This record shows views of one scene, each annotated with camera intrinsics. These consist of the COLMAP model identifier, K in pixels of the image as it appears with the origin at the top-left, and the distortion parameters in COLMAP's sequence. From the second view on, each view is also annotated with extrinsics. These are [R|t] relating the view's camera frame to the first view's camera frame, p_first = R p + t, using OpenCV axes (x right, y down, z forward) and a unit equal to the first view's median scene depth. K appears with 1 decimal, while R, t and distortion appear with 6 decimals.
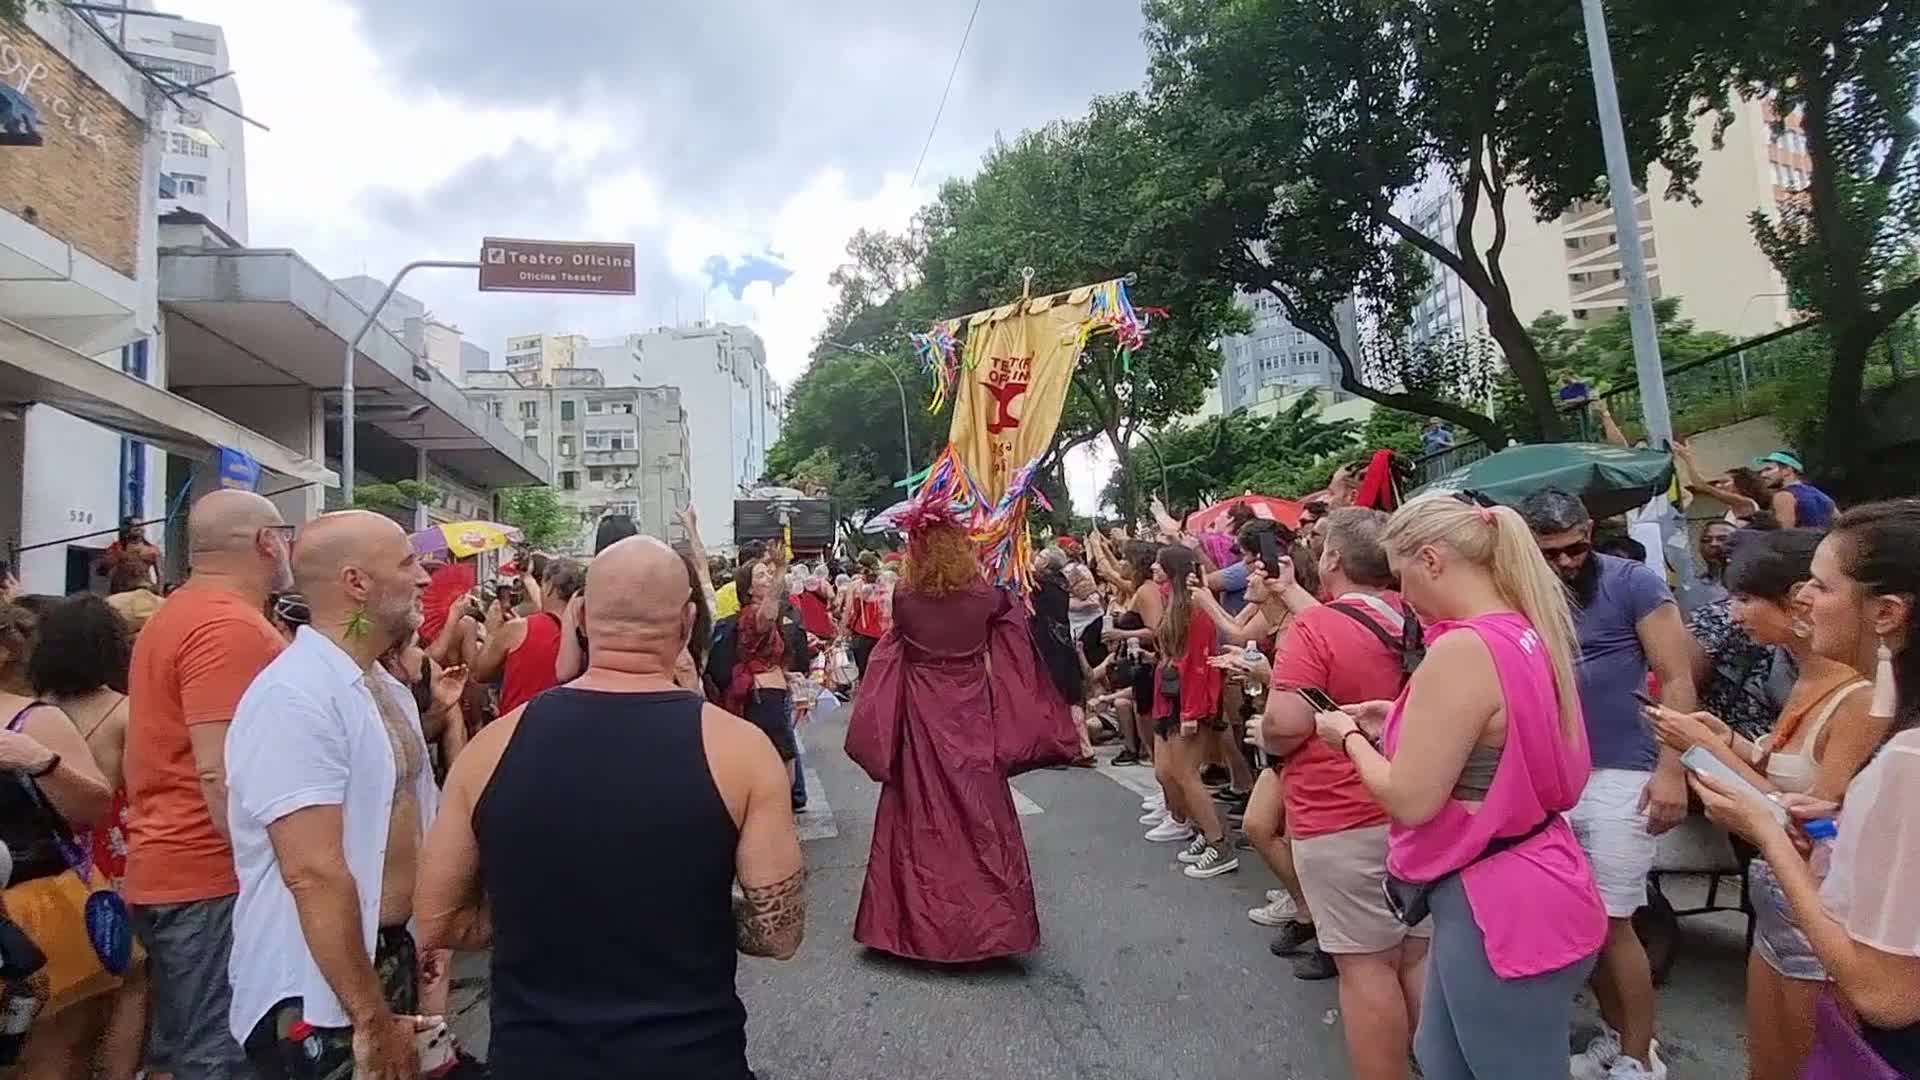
lens RADIAL K [[956.6, 0, 959.2], [0, 956.6, 536.8], [0, 0, 1]] dist [-0.016348, -0.001592]
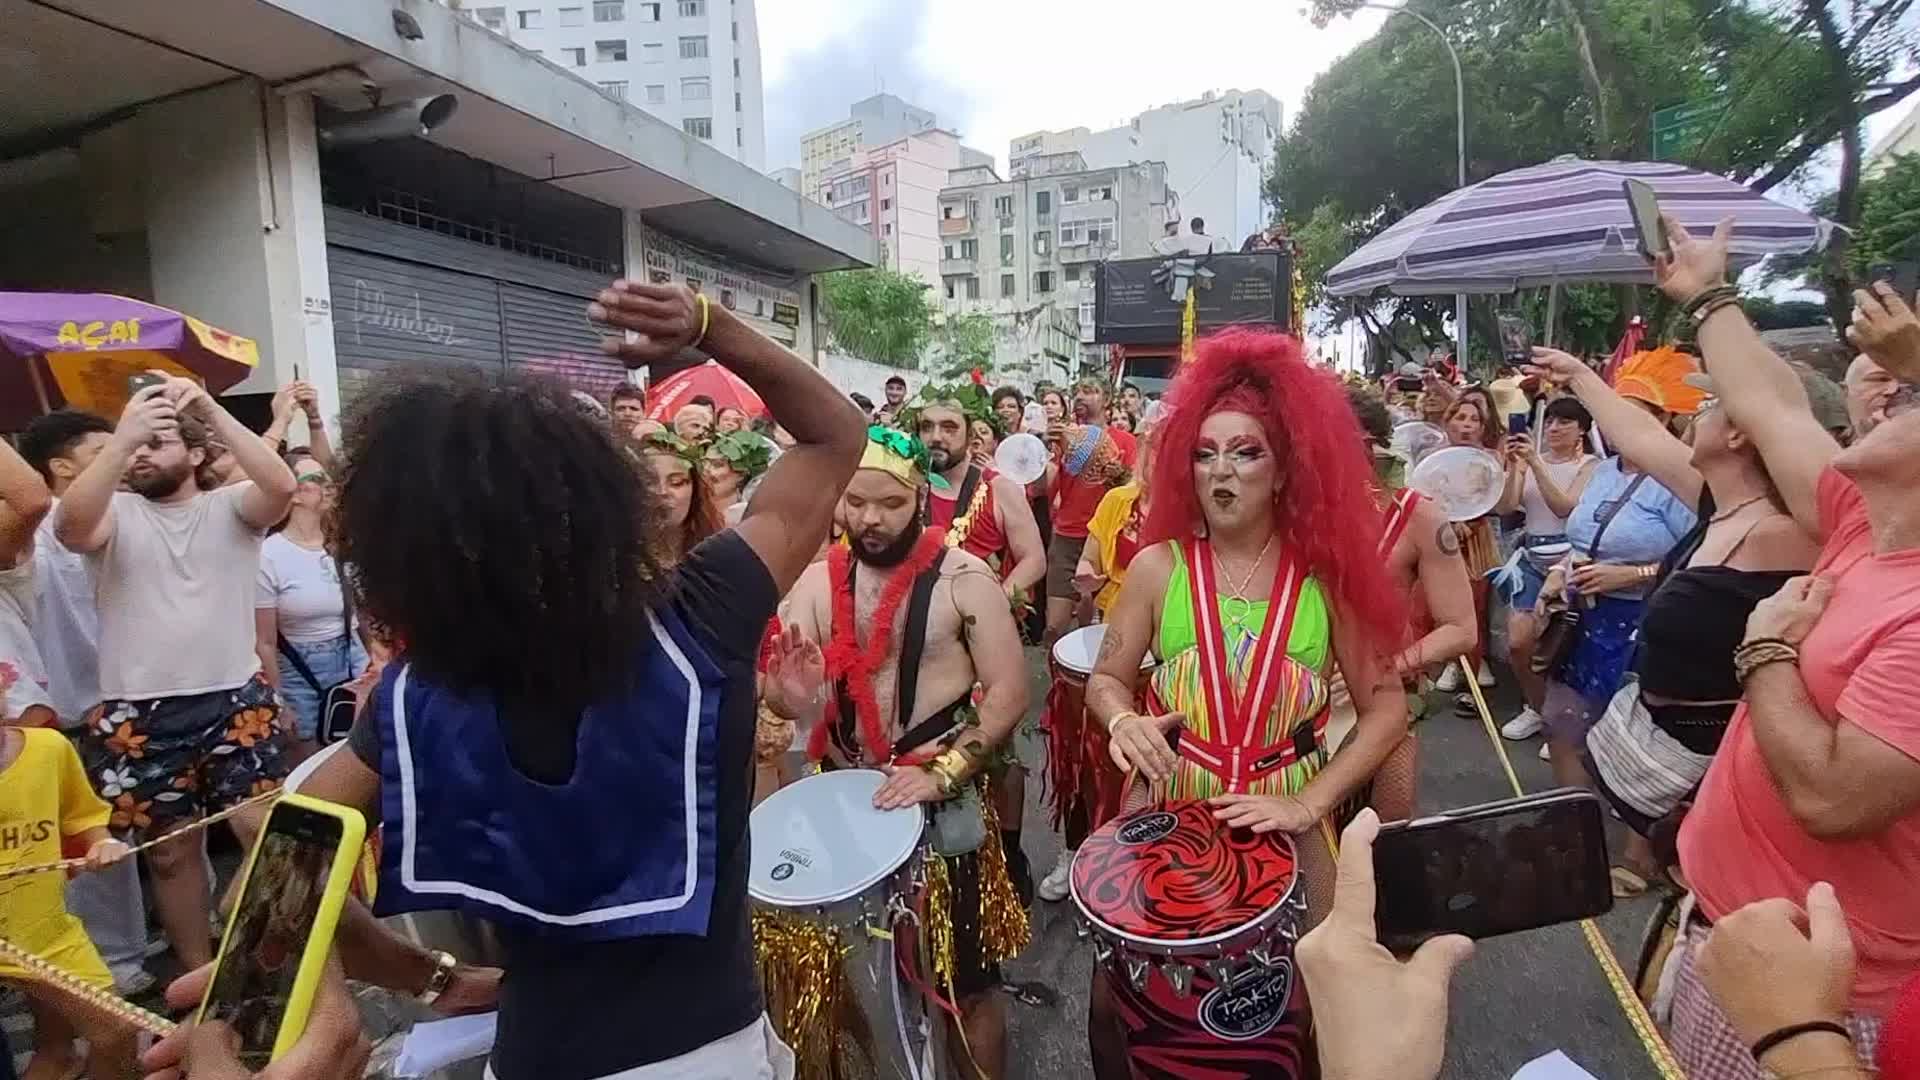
lens RADIAL K [[956.6, 0, 956.9], [0, 956.6, 540.6], [0, 0, 1]] dist [-0.016348, -0.001592]
pose [[0.863182, 0.074528, -0.499362, -0.006190], [0.028509, 0.980273, 0.195582, 0.002649], [0.504087, -0.183059, 0.844029, 0.139136]]
